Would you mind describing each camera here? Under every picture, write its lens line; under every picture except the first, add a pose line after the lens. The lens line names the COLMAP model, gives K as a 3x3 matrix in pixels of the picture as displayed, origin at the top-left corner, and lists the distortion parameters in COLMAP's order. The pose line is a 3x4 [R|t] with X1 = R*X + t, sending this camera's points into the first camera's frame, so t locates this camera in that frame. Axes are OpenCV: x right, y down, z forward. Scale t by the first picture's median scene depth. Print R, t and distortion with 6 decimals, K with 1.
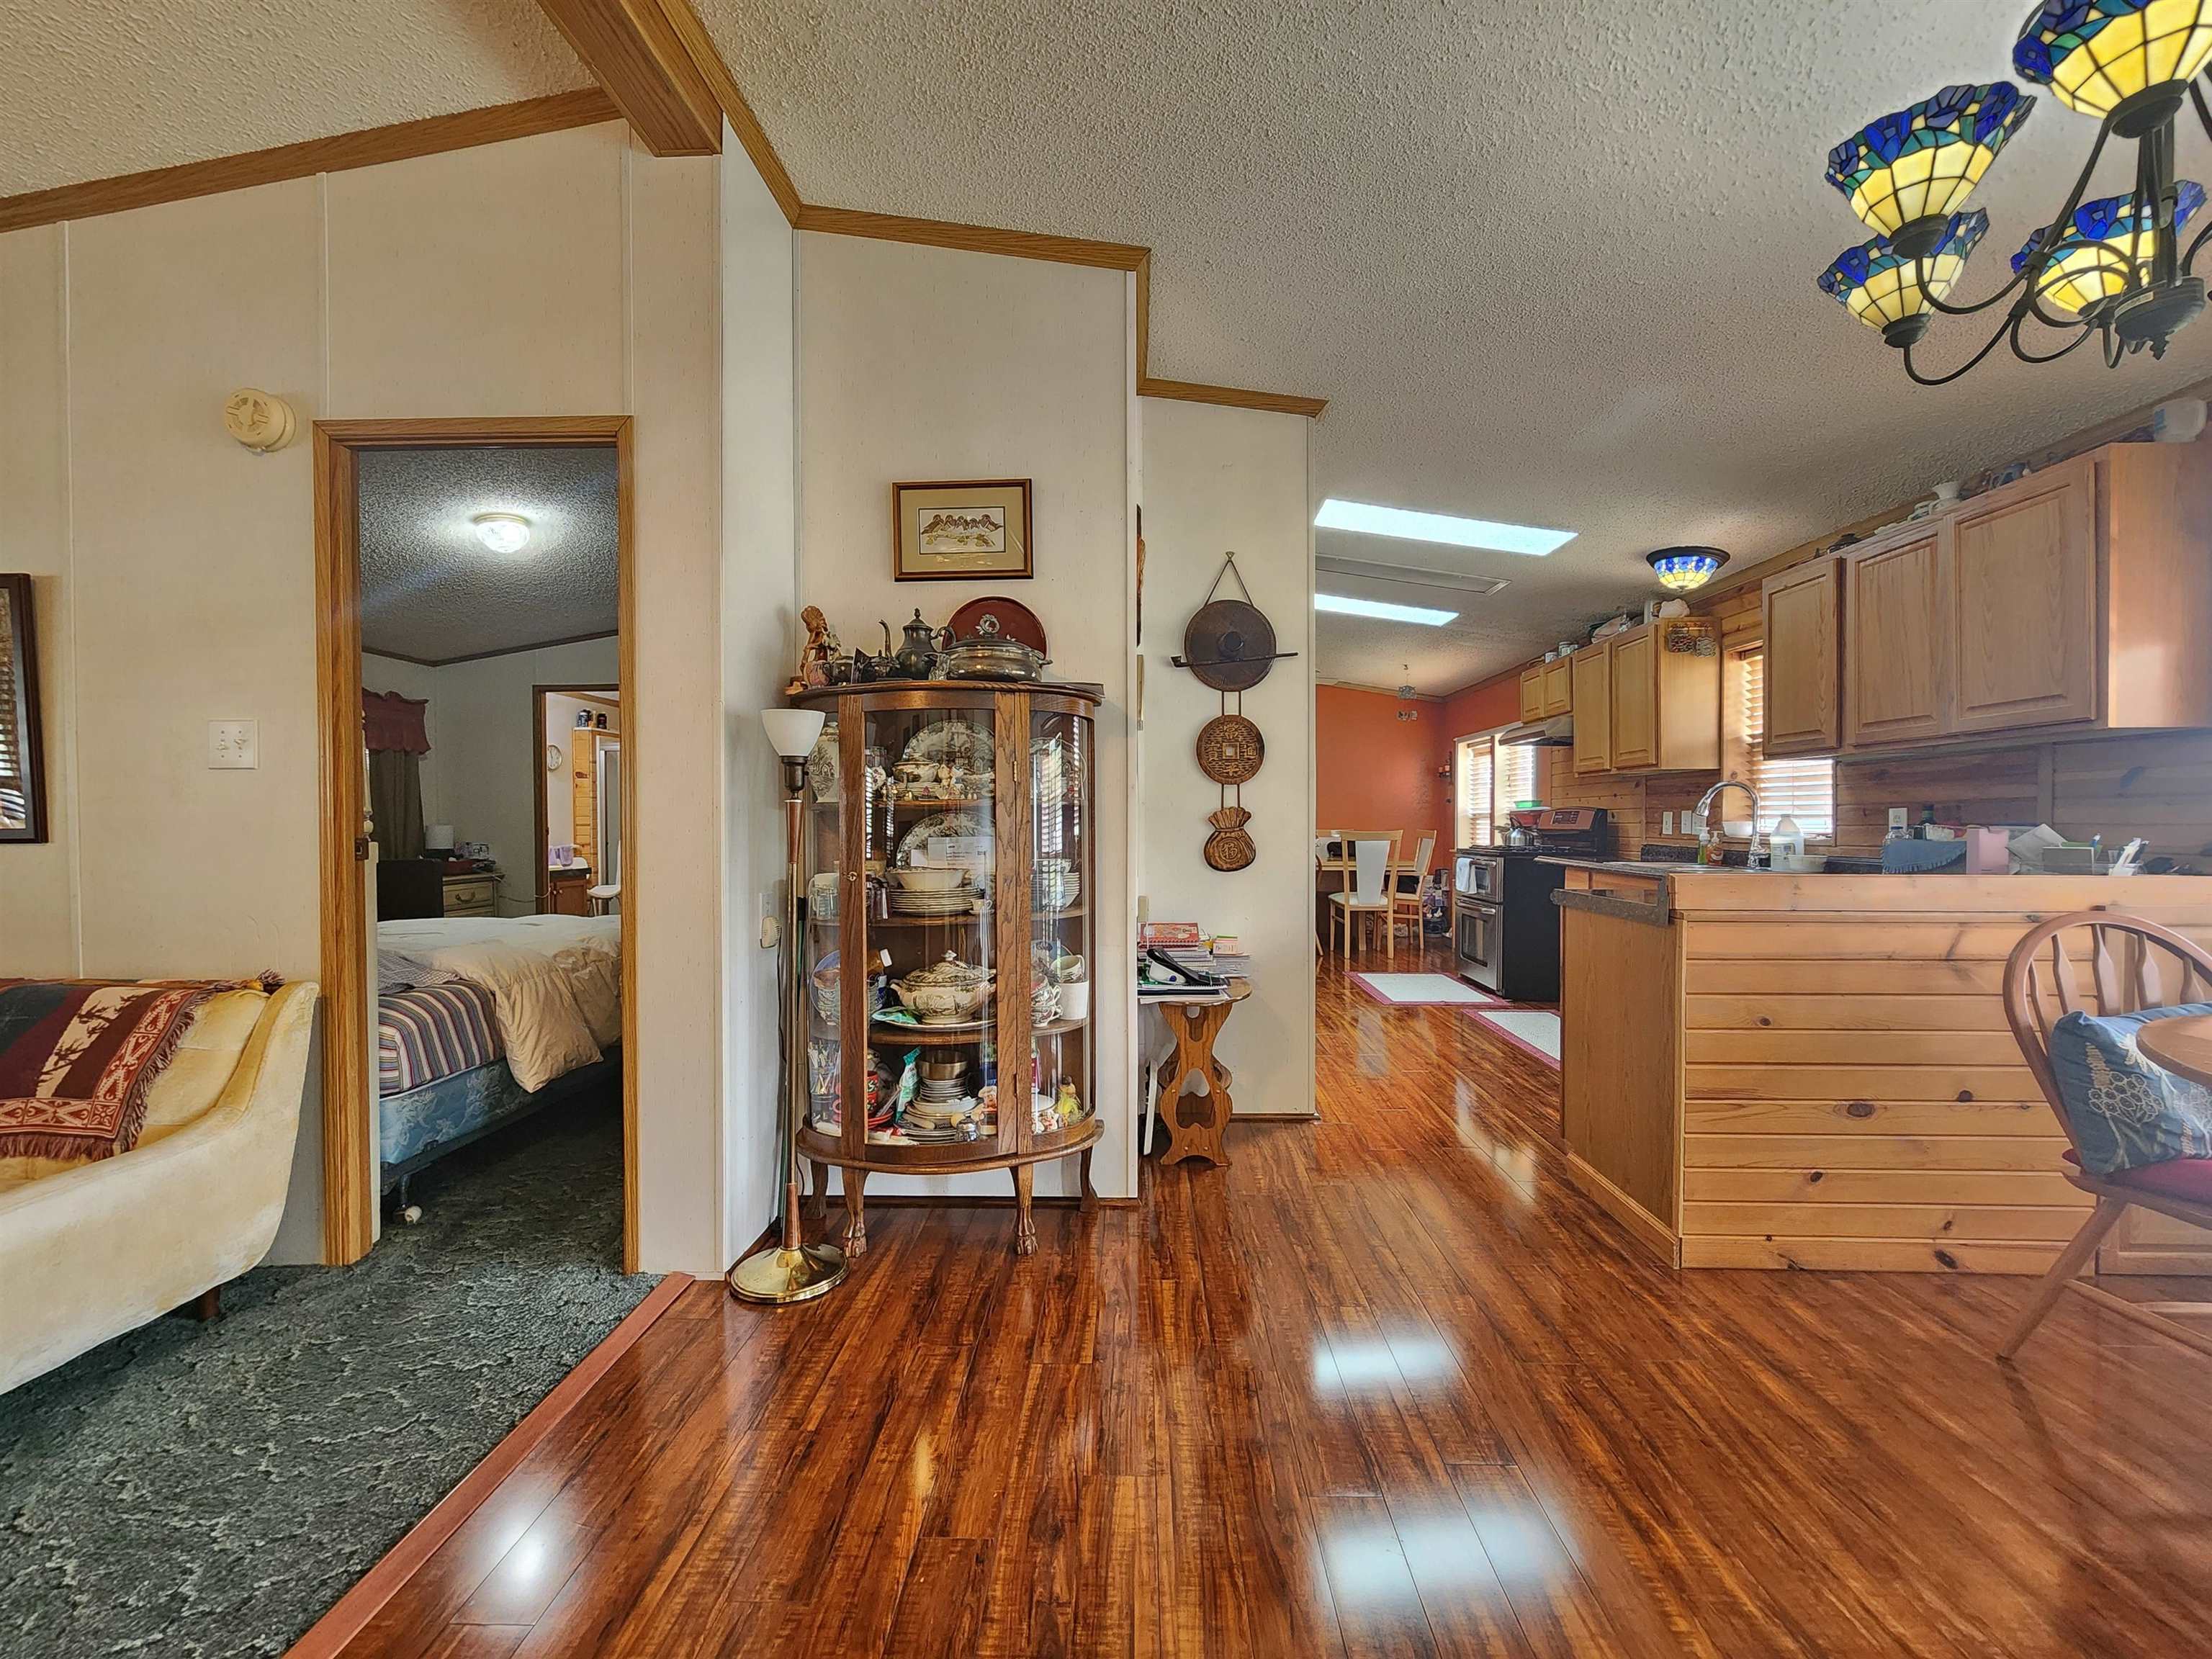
lens RADIAL K [[915.1, 0, 1106.0], [0, 915.1, 829.5], [0, 0, 1]] dist [-0.001021, 0.002625]
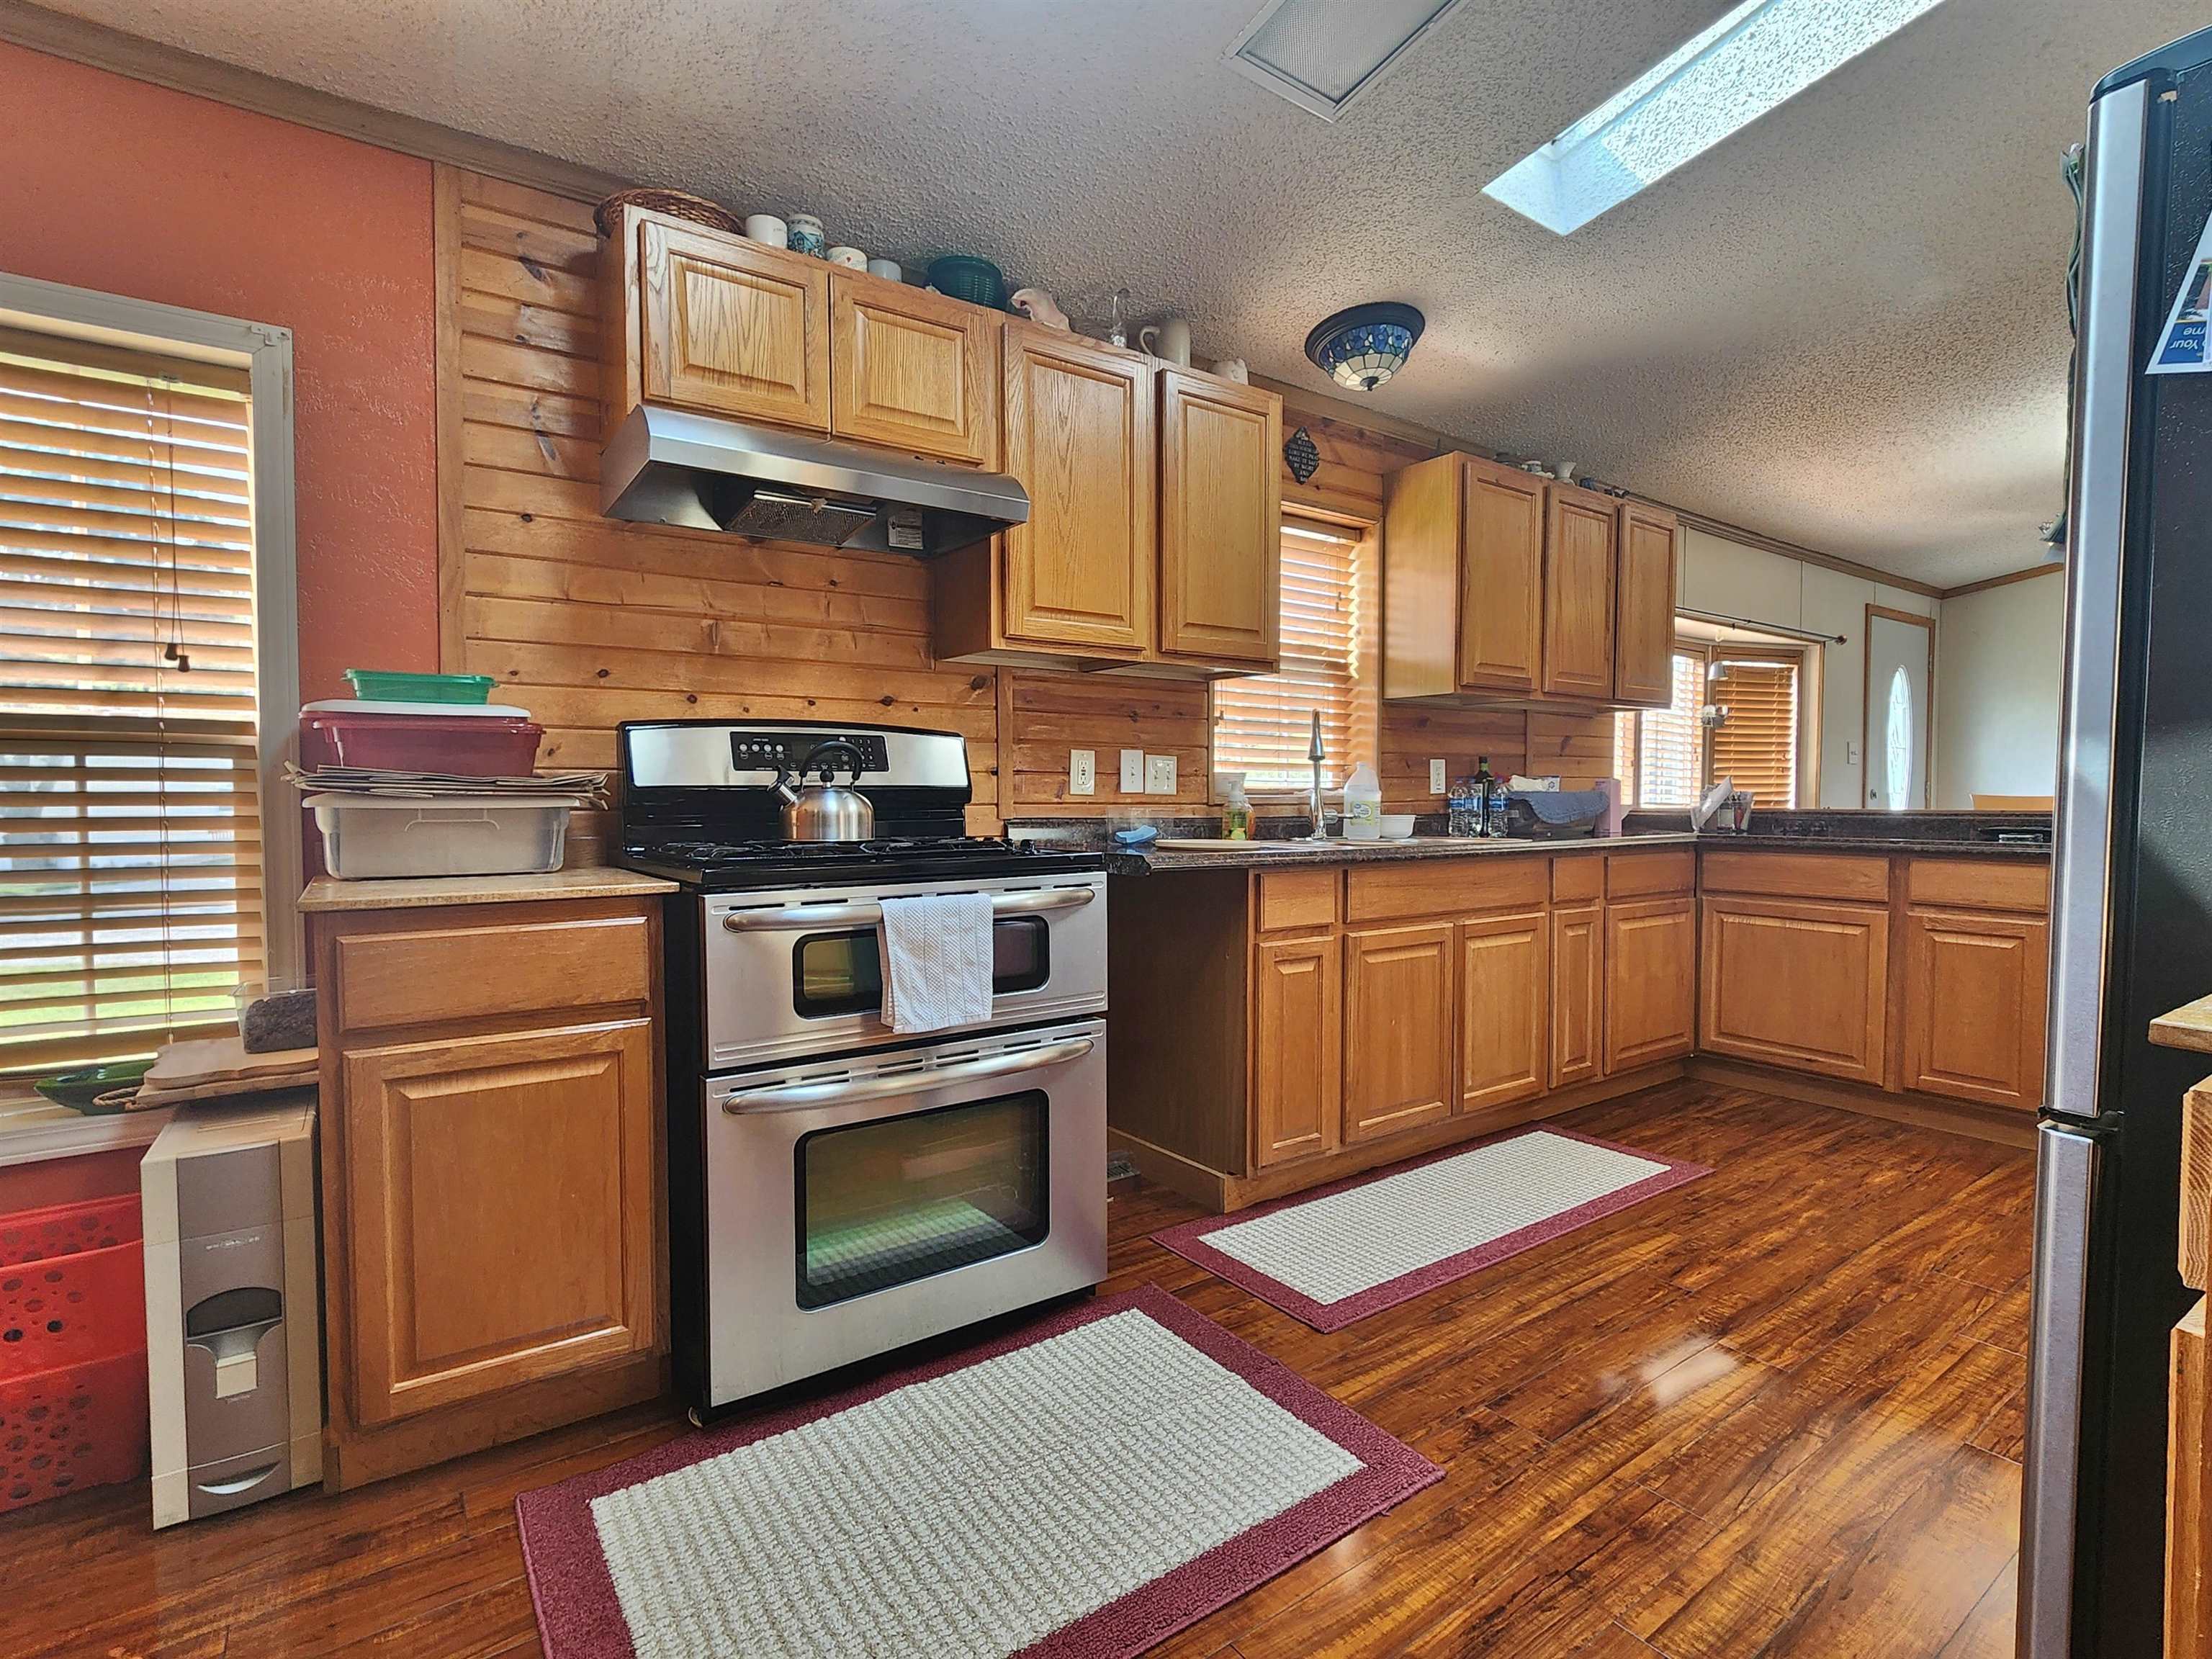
lens RADIAL K [[1058.6, 0, 1106.0], [0, 1058.6, 829.5], [0, 0, 1]] dist [-0.000991, -0.000191]
pose [[-0.603079, -0.019308, 0.797447, 0.179143], [0.014153, 0.999291, 0.034899, 0.005194], [-0.797556, 0.032333, -0.602378, 1.700262]]
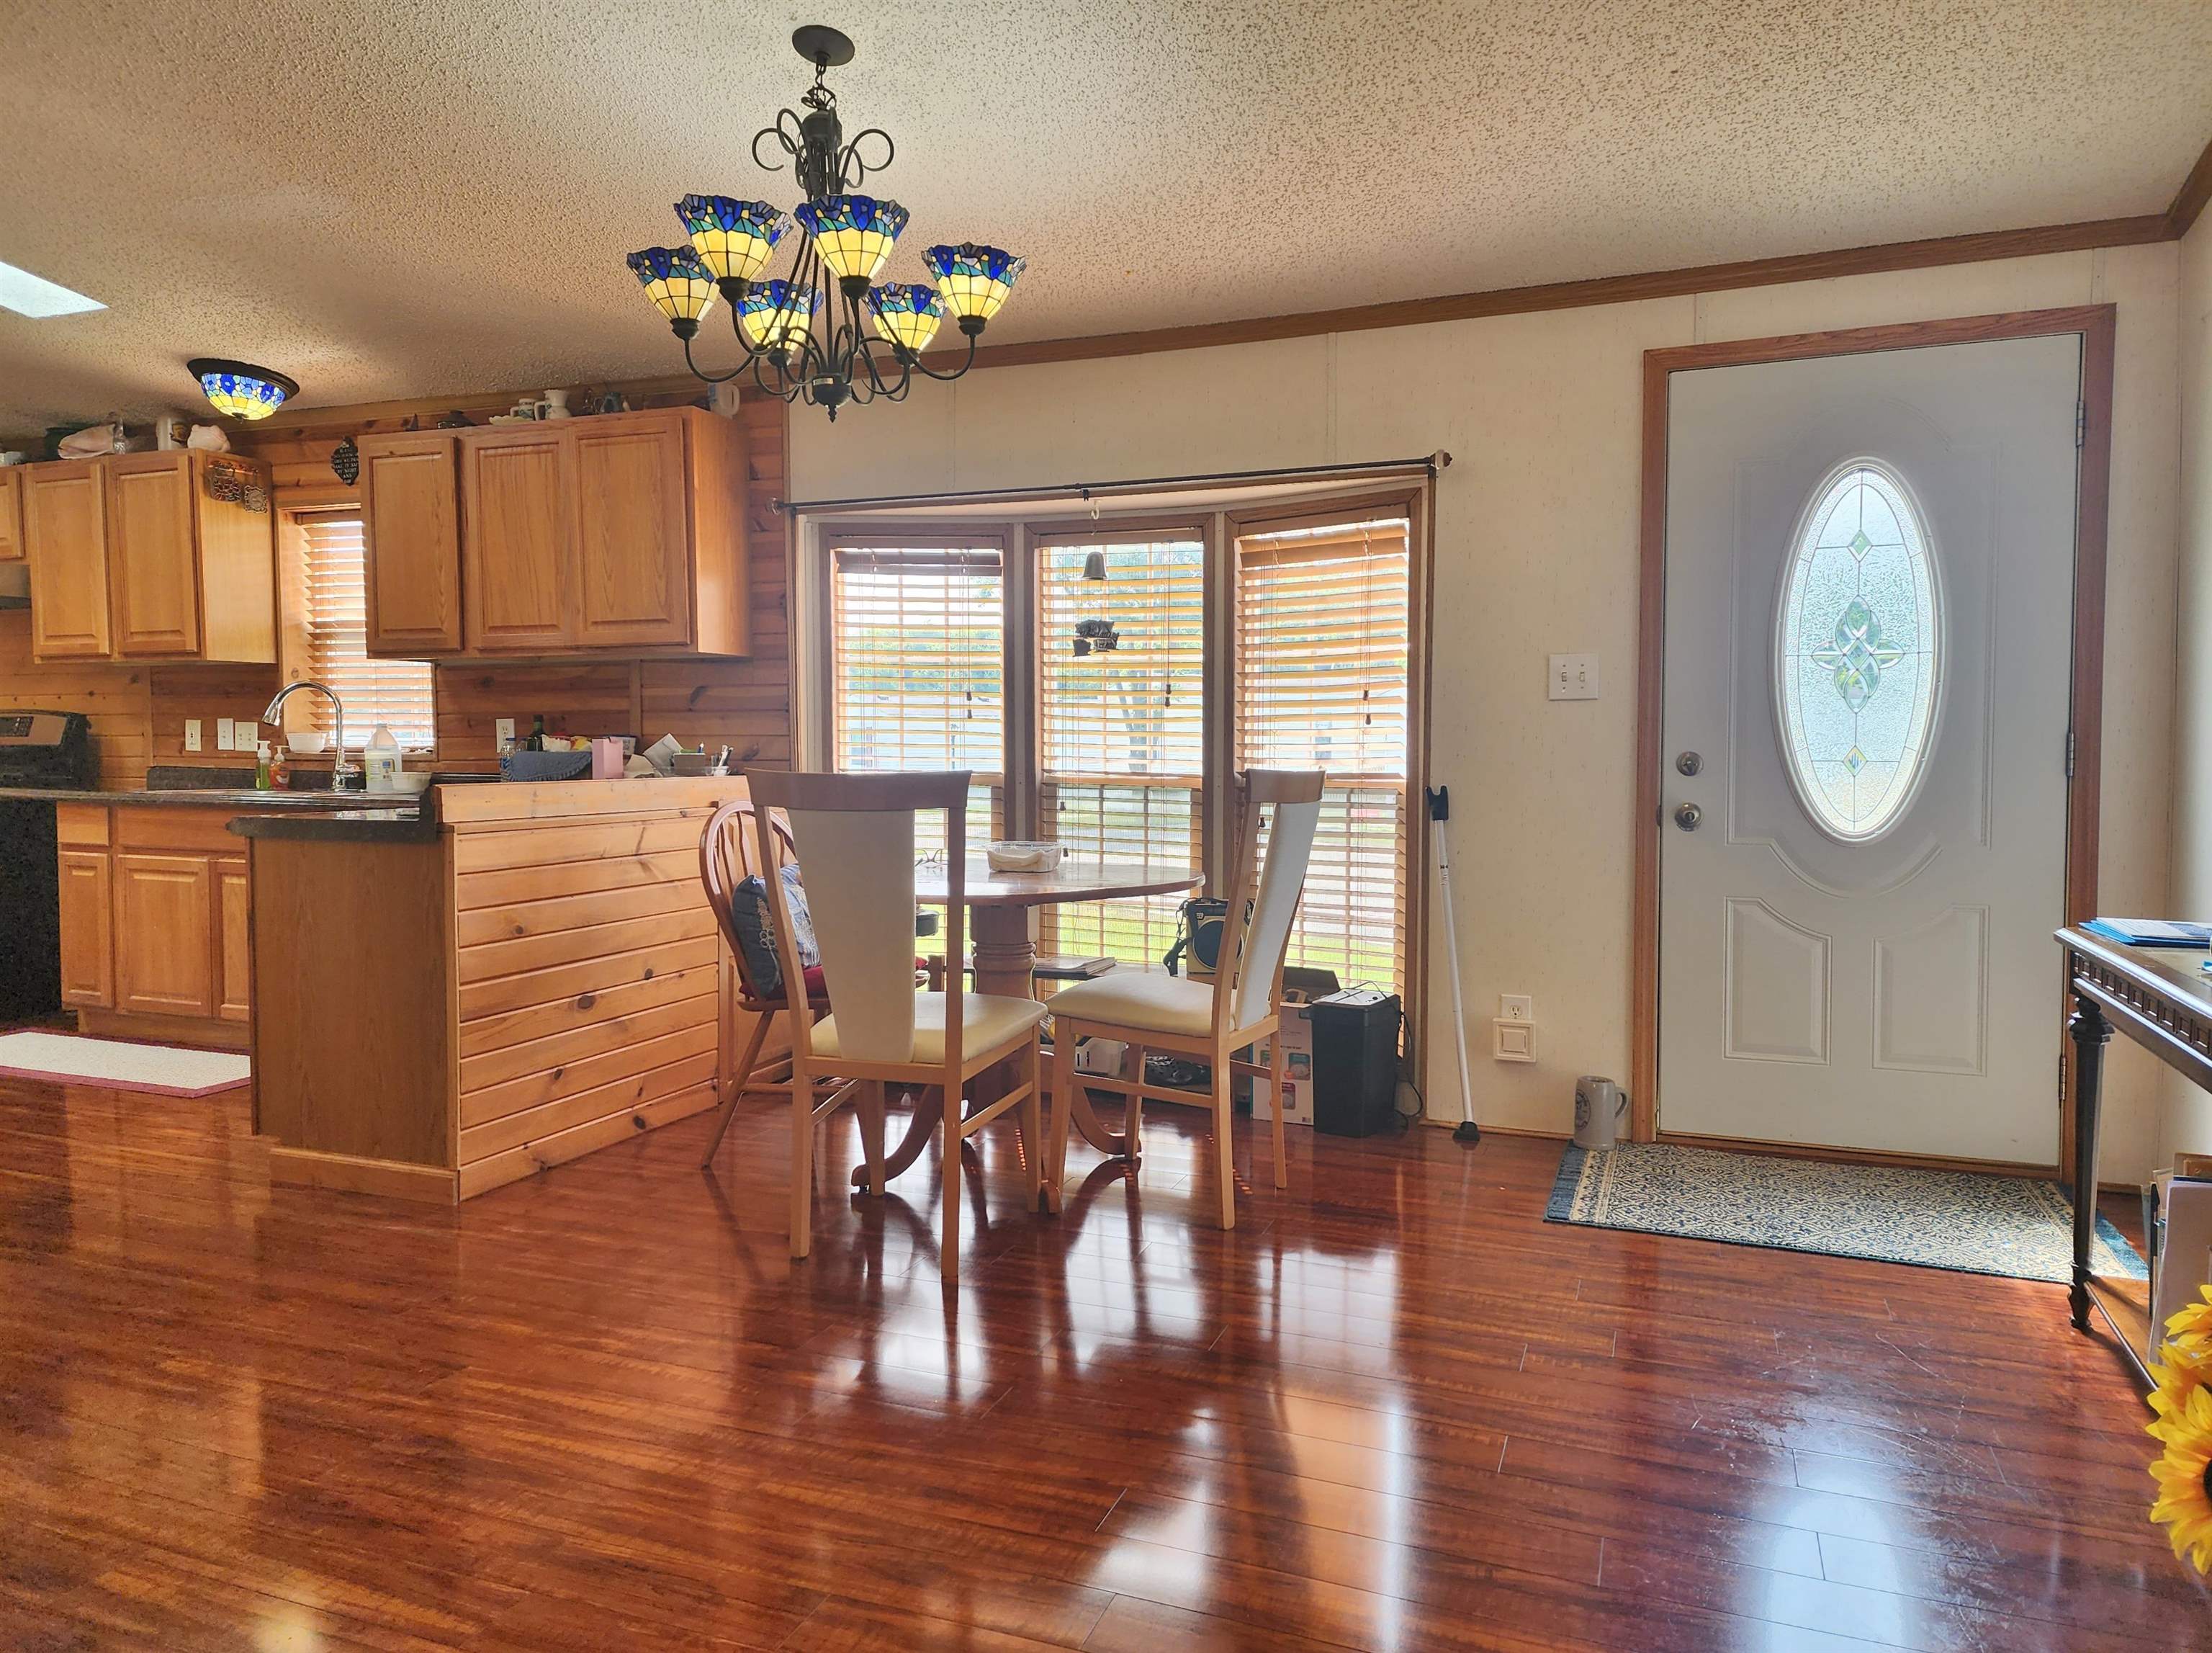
lens RADIAL K [[1463.1, 0, 1106.0], [0, 1463.1, 826.5], [0, 0, 1]] dist [0.008630, 0.001328]
pose [[0.334777, -0.054787, 0.940703, -0.302670], [0.006905, 0.998424, 0.055691, 0.006601], [-0.942272, -0.012148, 0.334627, -0.072047]]
